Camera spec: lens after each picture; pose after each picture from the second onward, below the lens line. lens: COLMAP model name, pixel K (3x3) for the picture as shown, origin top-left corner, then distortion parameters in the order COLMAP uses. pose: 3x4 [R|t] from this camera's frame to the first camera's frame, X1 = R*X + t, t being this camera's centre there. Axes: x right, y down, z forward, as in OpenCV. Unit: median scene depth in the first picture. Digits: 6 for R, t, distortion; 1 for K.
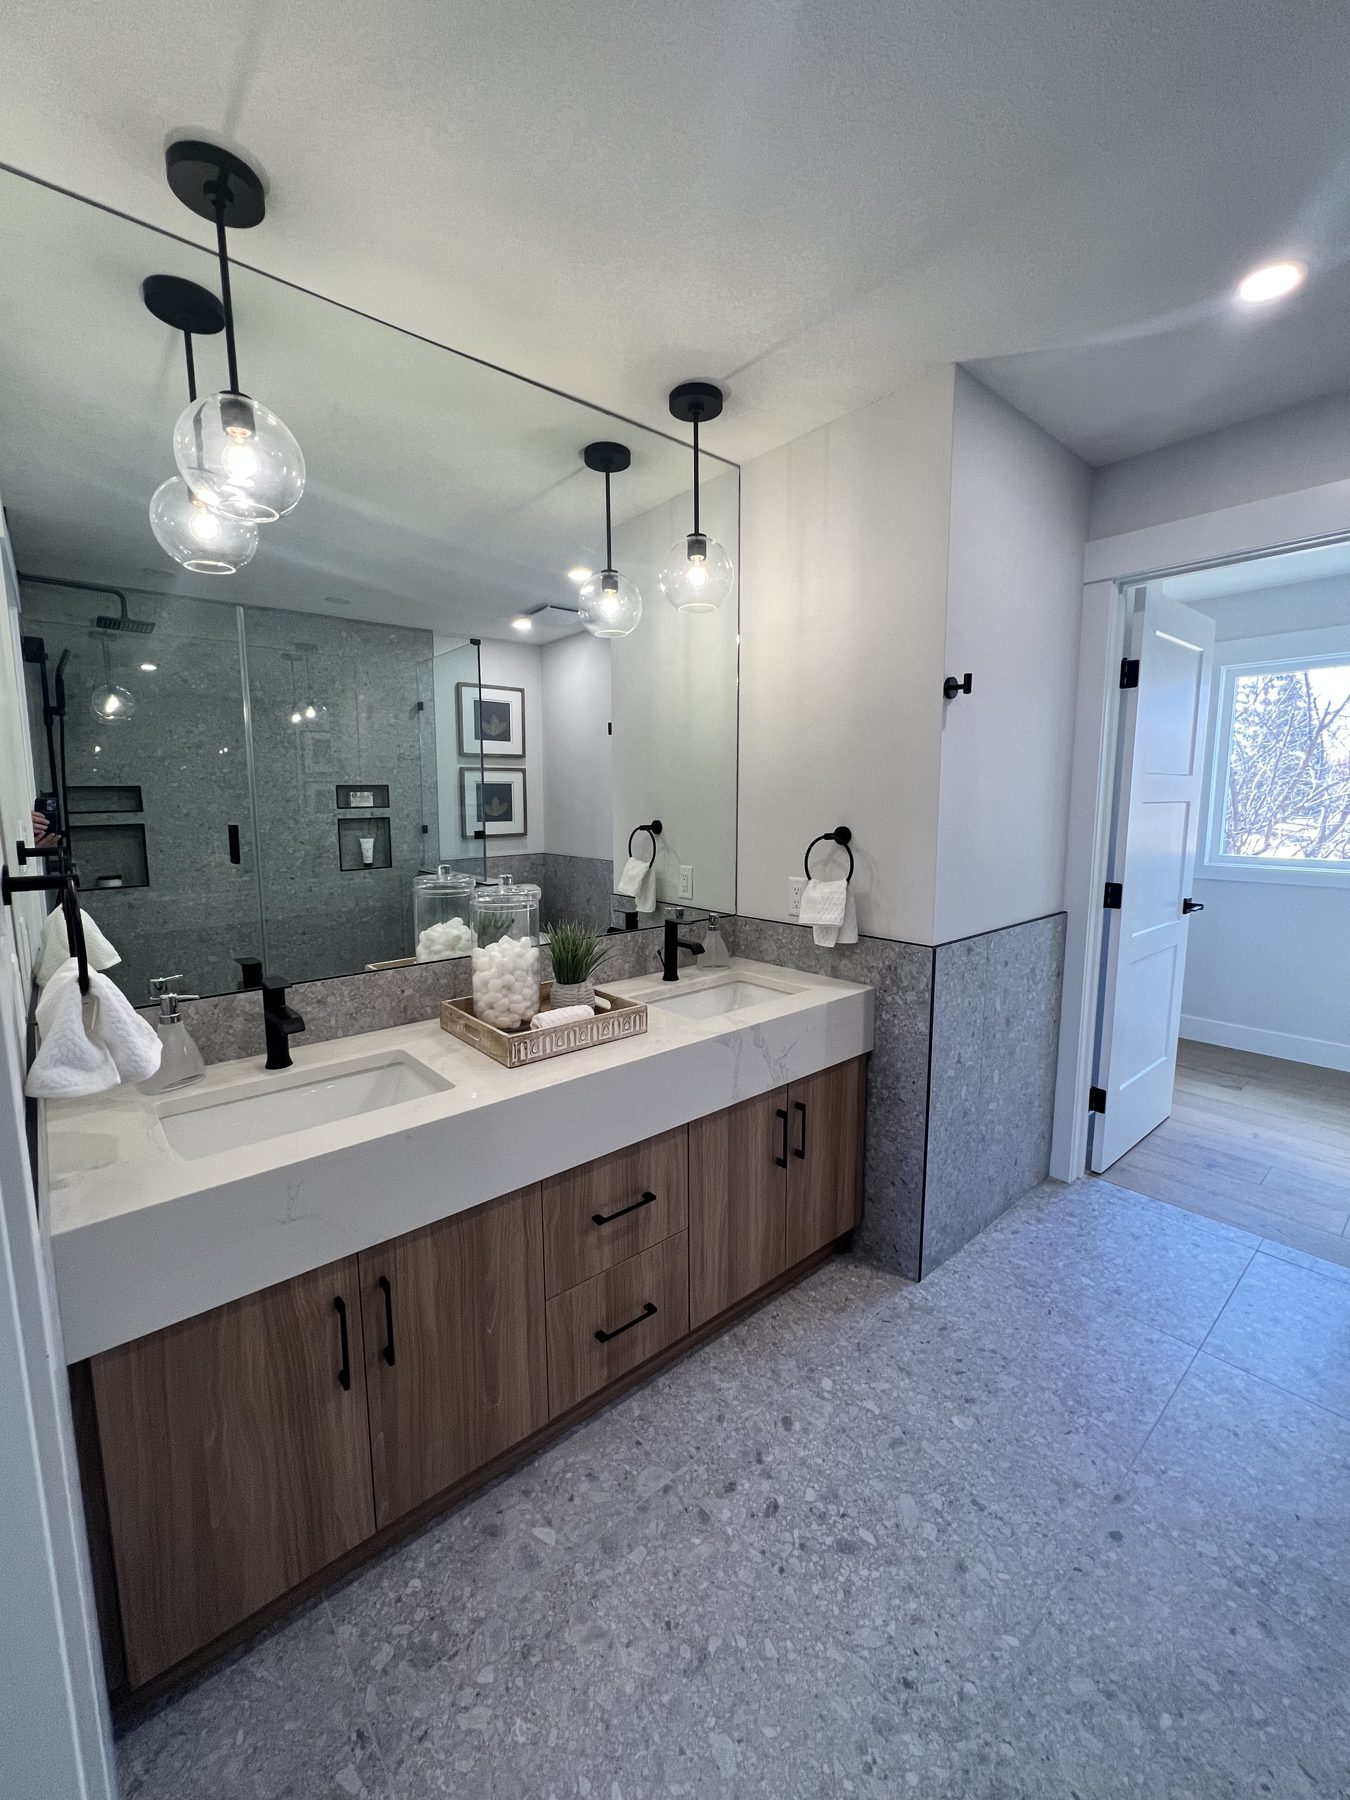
lens RADIAL K [[719.1, 0, 682.3], [0, 719.1, 896.5], [0, 0, 1]] dist [0.000155, 0.000897]
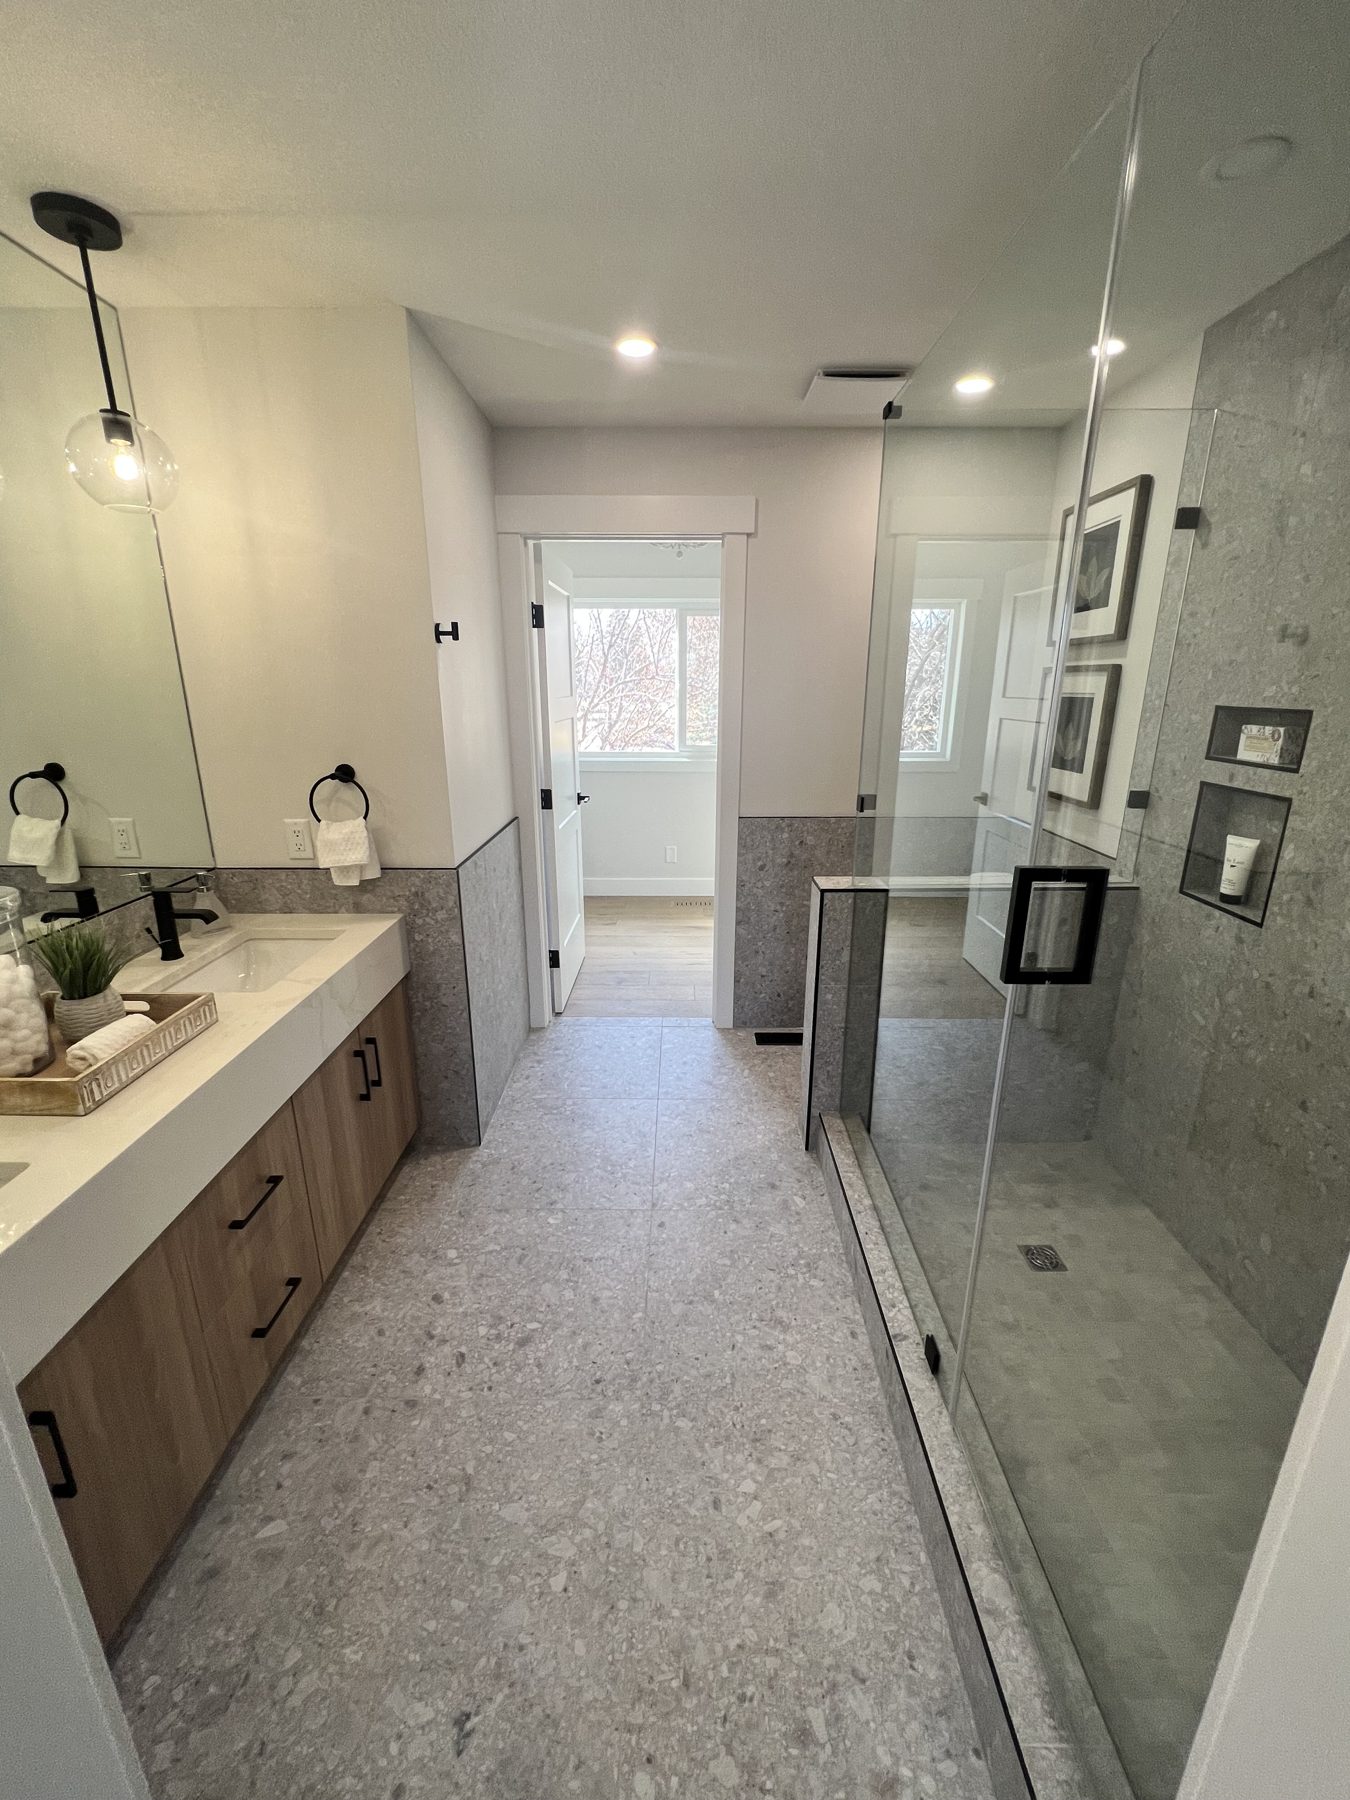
lens RADIAL K [[719.1, 0, 659.4], [0, 719.1, 895.1], [0, 0, 1]] dist [0.000155, 0.000897]
pose [[0.676475, -0.204855, 0.707401, -0.253881], [0.099297, 0.977135, 0.188010, -0.072655], [-0.729741, -0.056941, 0.681348, -0.011456]]
